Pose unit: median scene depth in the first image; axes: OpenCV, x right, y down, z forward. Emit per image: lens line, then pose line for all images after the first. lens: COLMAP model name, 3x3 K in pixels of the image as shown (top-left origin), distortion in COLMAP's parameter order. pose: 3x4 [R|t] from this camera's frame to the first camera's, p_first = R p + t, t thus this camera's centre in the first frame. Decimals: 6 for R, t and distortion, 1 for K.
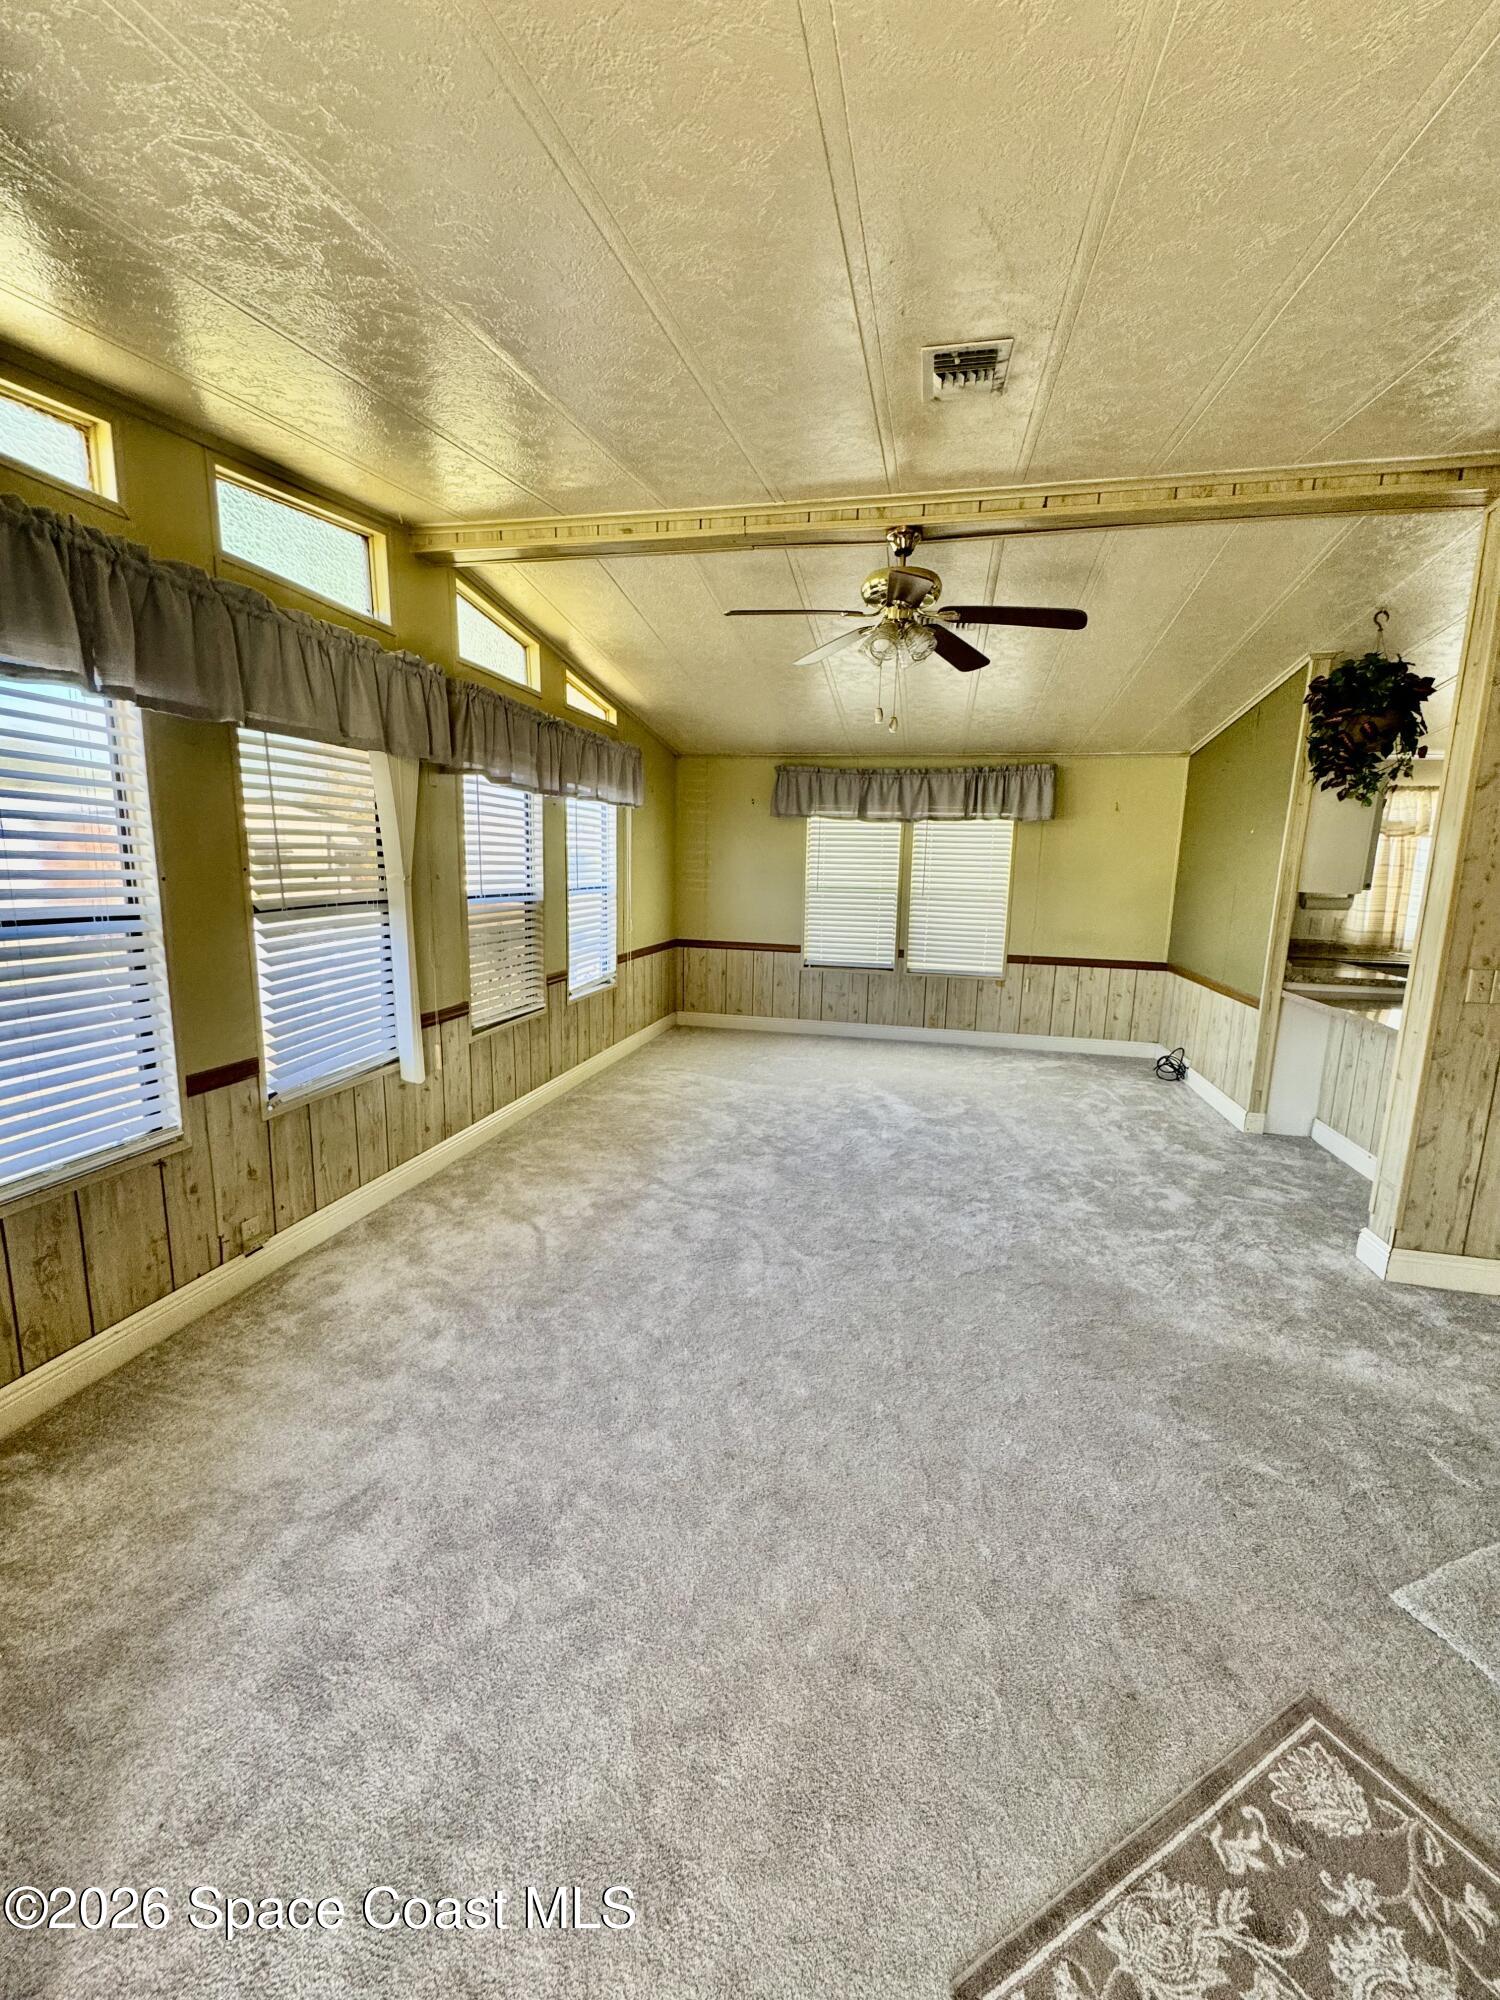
lens RADIAL K [[800.5, 0, 753.8], [0, 800.5, 998.5], [0, 0, 1]] dist [-0.008276, 0.000487]
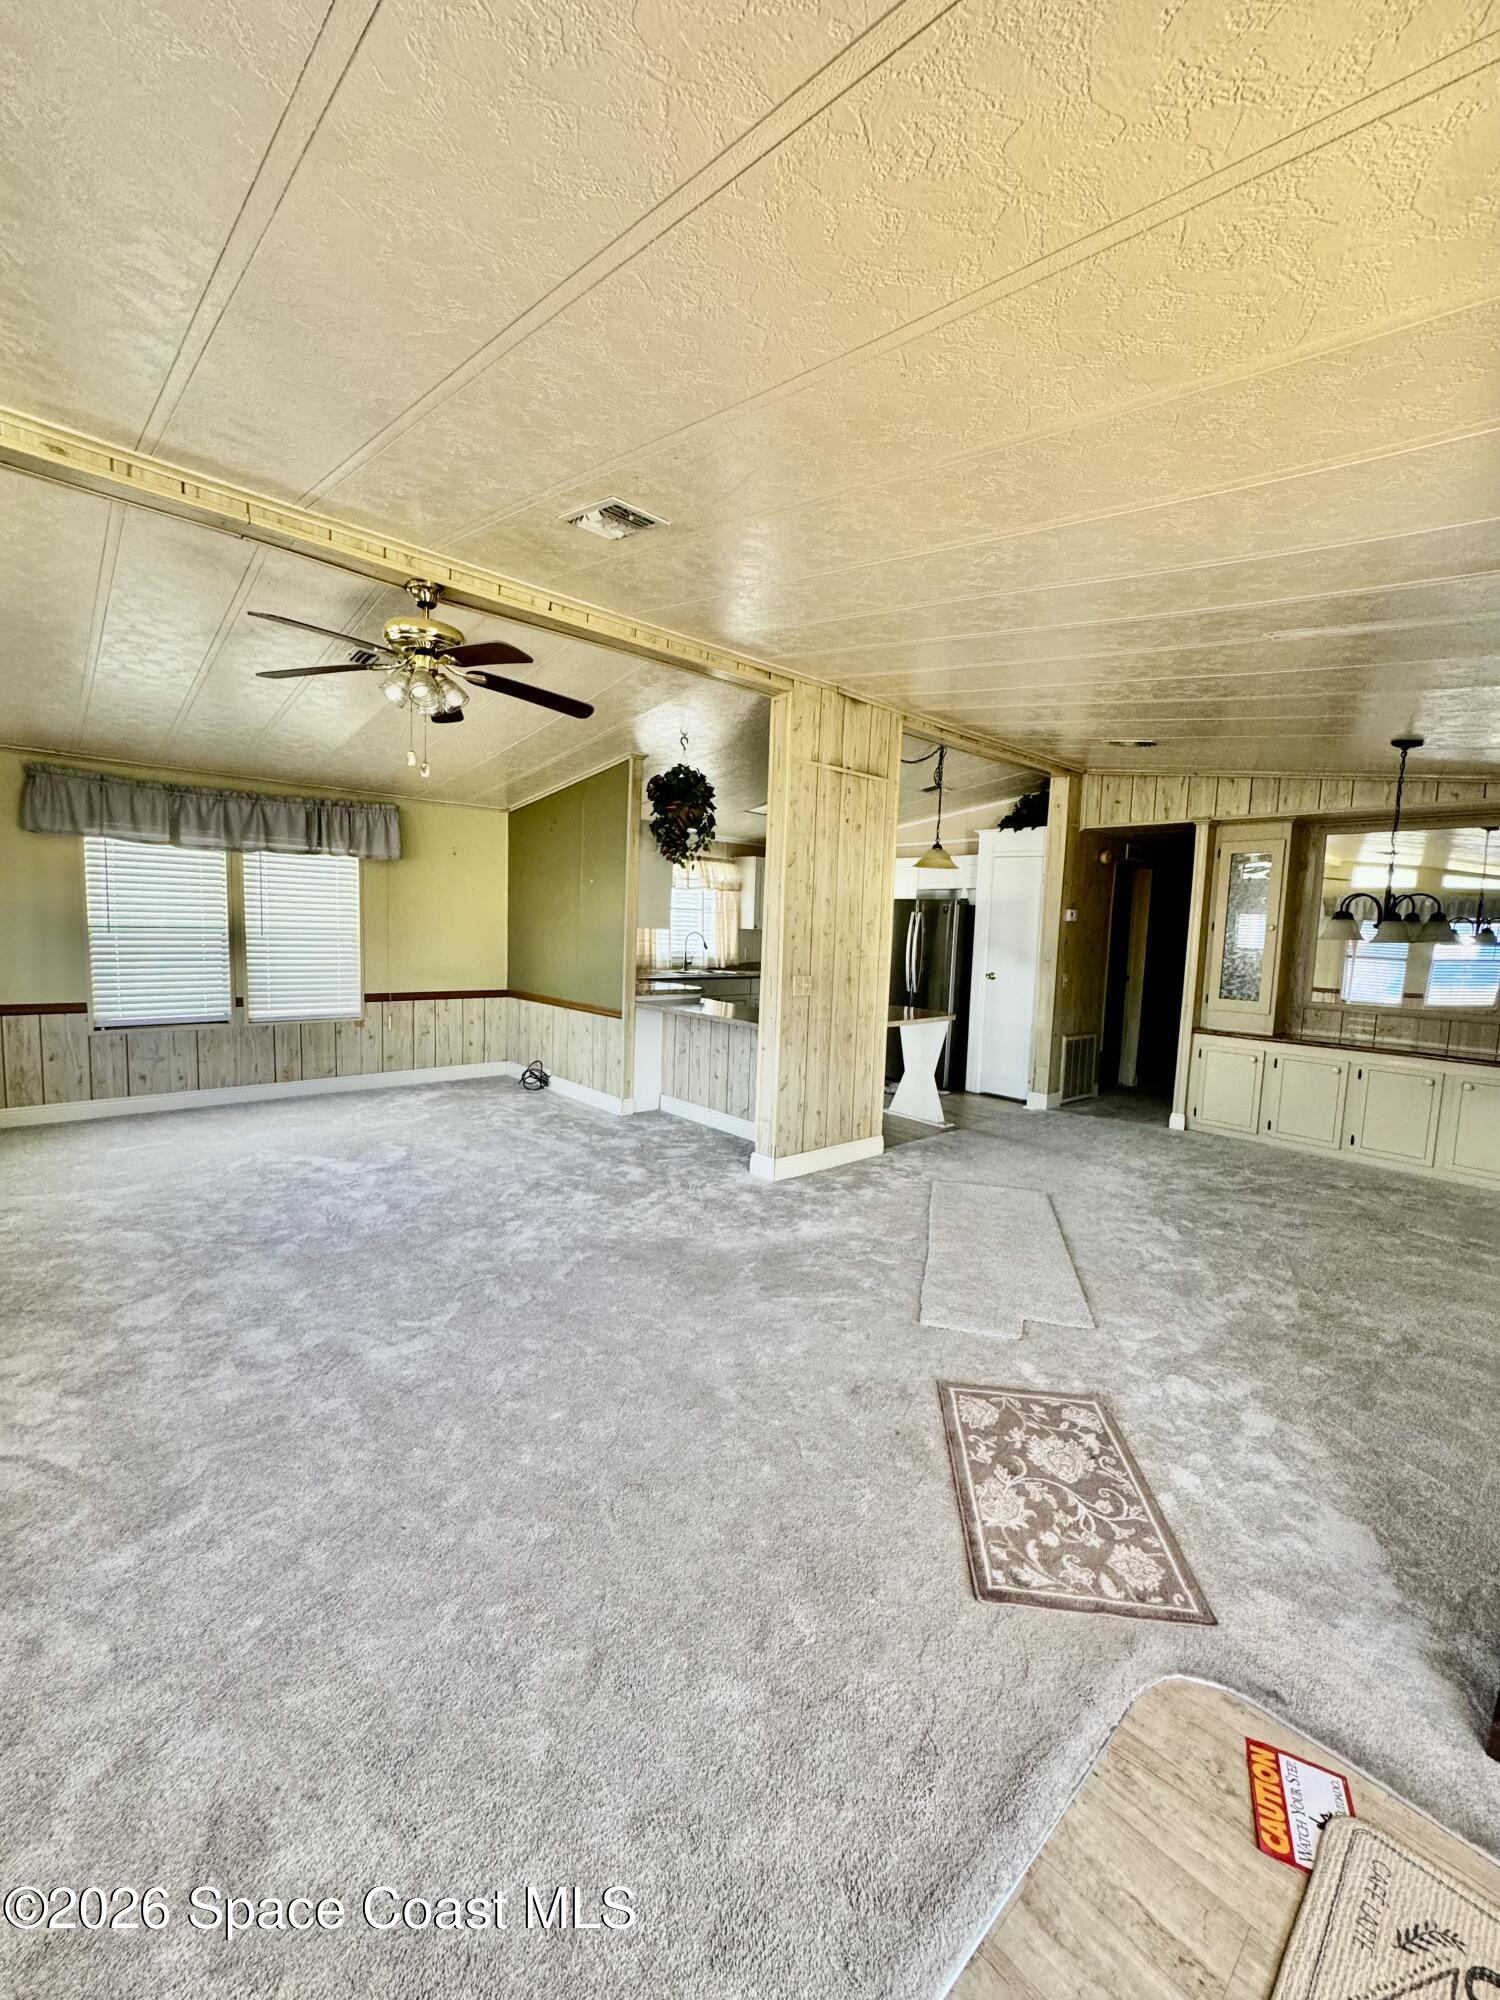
lens RADIAL K [[800.5, 0, 753.9], [0, 800.5, 999.6], [0, 0, 1]] dist [-0.008276, 0.000487]
pose [[0.573350, -0.083048, 0.815091, -0.317347], [0.114375, 0.993221, 0.020745, -0.020859], [-0.811288, 0.081332, 0.578962, 0.076812]]
